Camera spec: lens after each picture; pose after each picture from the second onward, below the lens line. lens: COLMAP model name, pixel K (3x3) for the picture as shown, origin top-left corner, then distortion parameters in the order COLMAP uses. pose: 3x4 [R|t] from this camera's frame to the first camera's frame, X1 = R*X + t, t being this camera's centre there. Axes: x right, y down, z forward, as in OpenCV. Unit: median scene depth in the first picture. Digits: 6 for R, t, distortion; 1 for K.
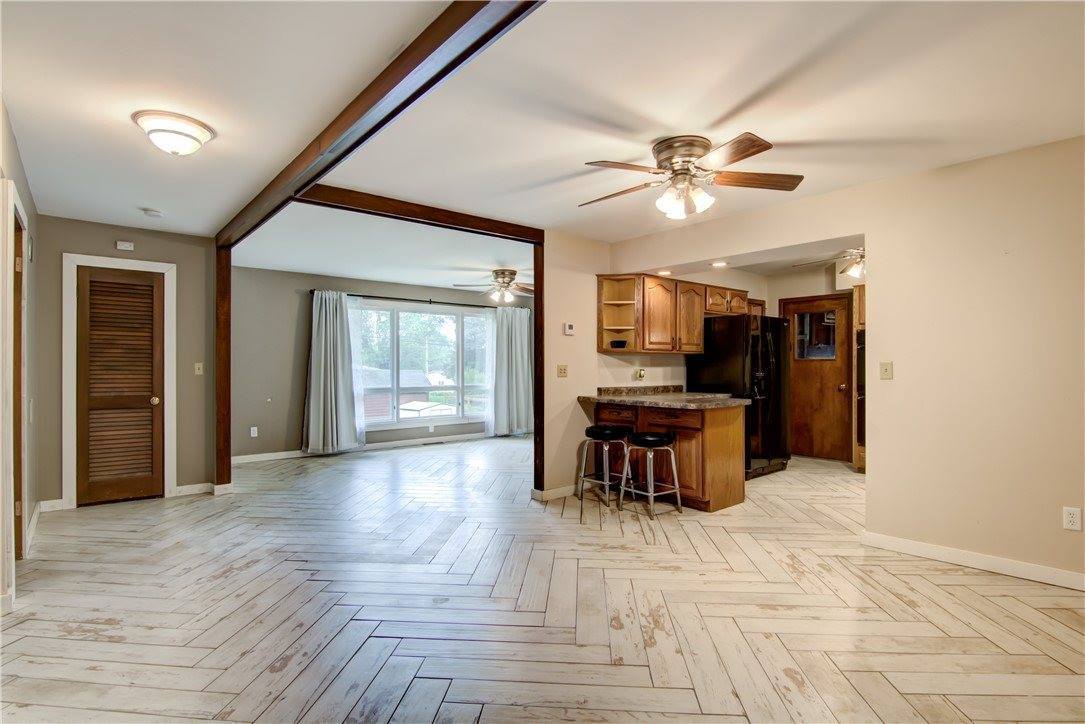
lens RADIAL K [[548.5, 0, 544.6], [0, 548.5, 363.9], [0, 0, 1]] dist [0.000398, -0.011491]
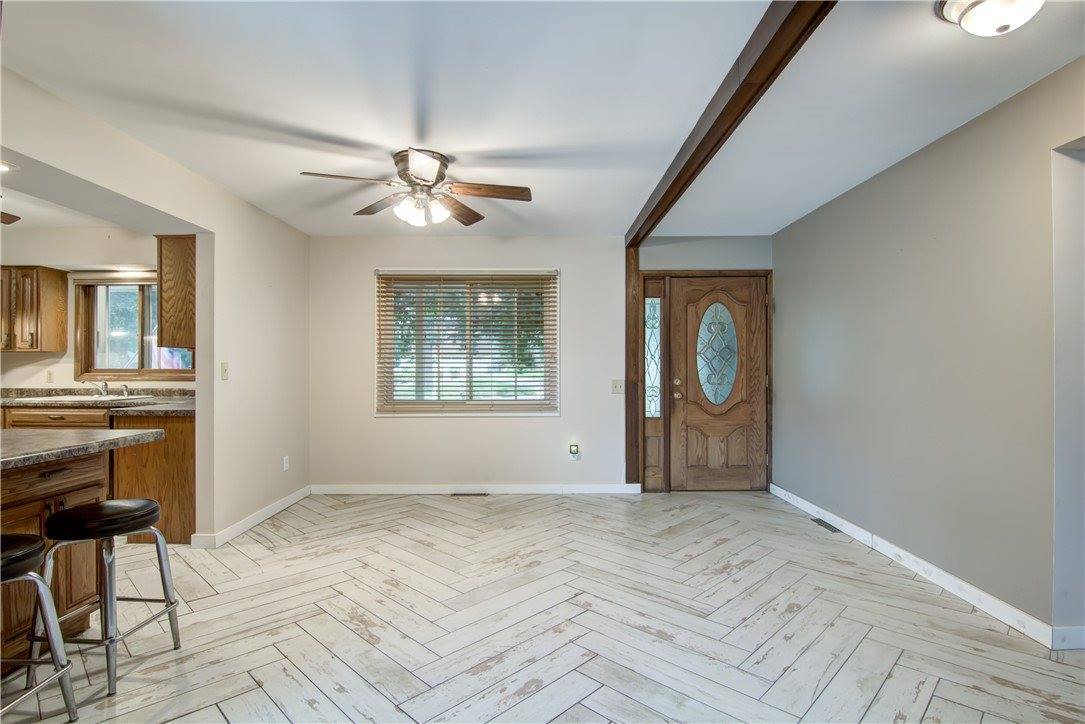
lens RADIAL K [[548.5, 0, 544.6], [0, 548.5, 363.9], [0, 0, 1]] dist [0.000398, -0.011491]
pose [[-0.766368, 0.005395, 0.642380, -0.332911], [-0.000203, 0.999963, -0.008641, 0.004222], [-0.642402, -0.006753, -0.766338, 0.905663]]
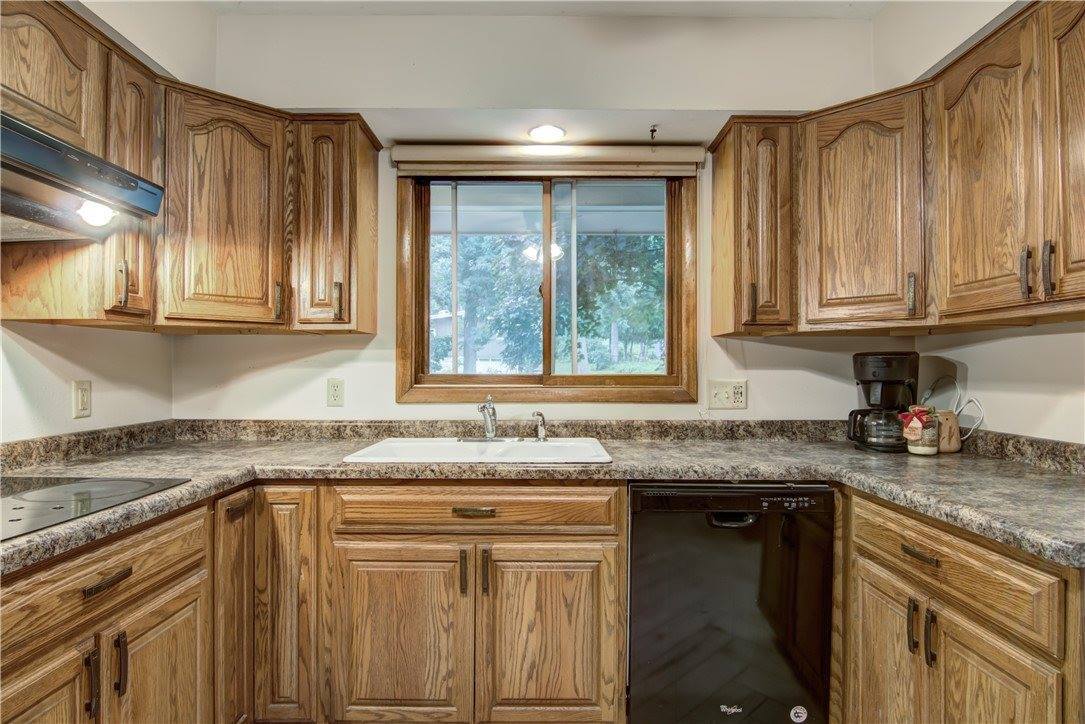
lens RADIAL K [[601.0, 0, 542.5], [0, 601.0, 362.0], [0, 0, 1]] dist [-0.001095, -0.013680]
pose [[-0.767840, 0.009303, 0.640574, 0.502201], [-0.001836, 0.999859, -0.016721, 0.003179], [-0.640639, -0.014015, -0.767715, 0.973475]]
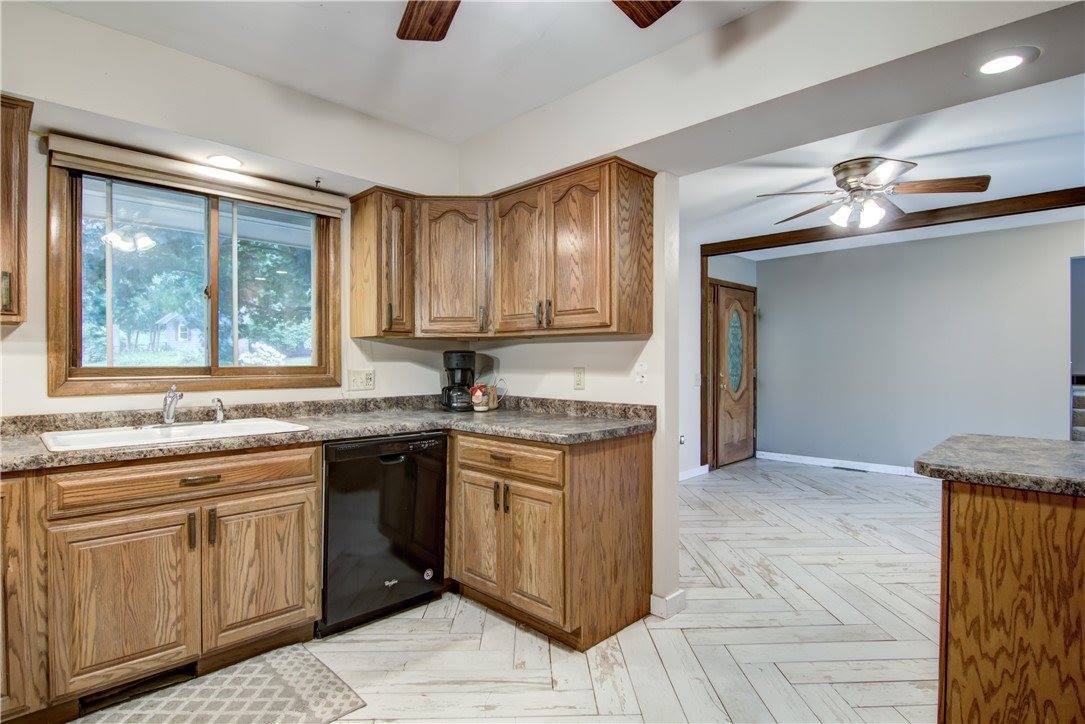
lens RADIAL K [[558.4, 0, 546.5], [0, 558.4, 364.1], [0, 0, 1]] dist [0.001279, -0.018621]
pose [[-0.994564, 0.003756, -0.104057, 0.550936], [0.003697, 0.999993, 0.000761, 0.003598], [0.104059, 0.000373, -0.994571, 1.128681]]
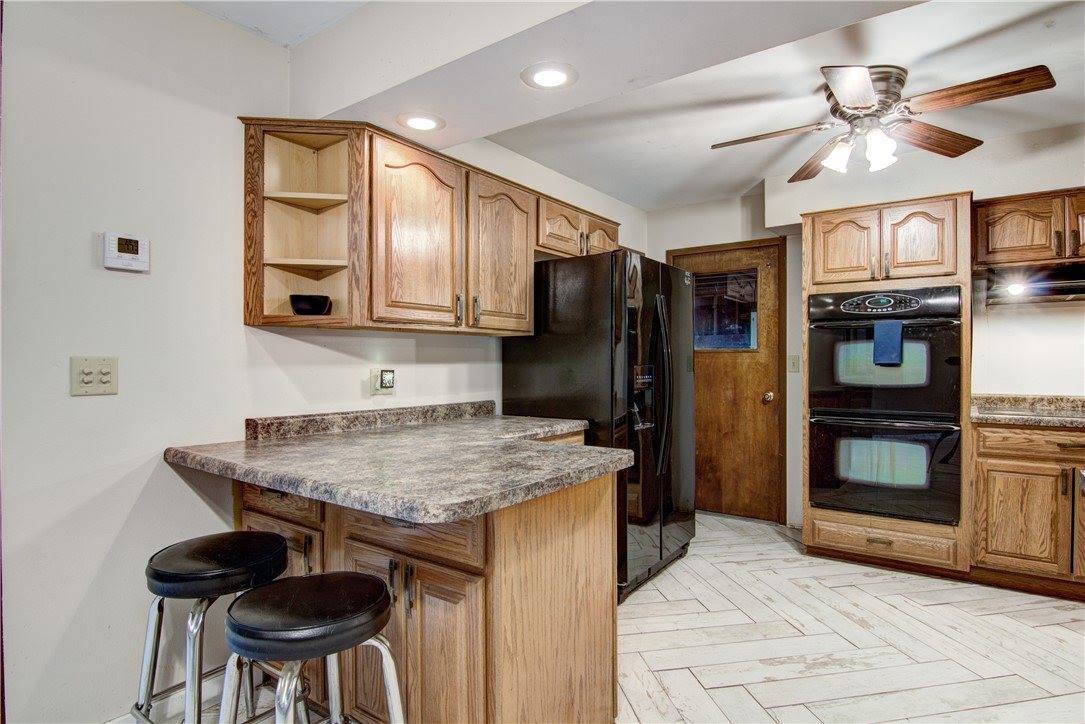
lens RADIAL K [[577.5, 0, 550.7], [0, 577.5, 362.2], [0, 0, 1]] dist [0.001648, -0.014063]
pose [[0.969889, -0.001124, 0.243544, 0.194629], [0.000237, 0.999993, 0.003671, 0.002831], [-0.243547, -0.003502, 0.969883, 0.542164]]
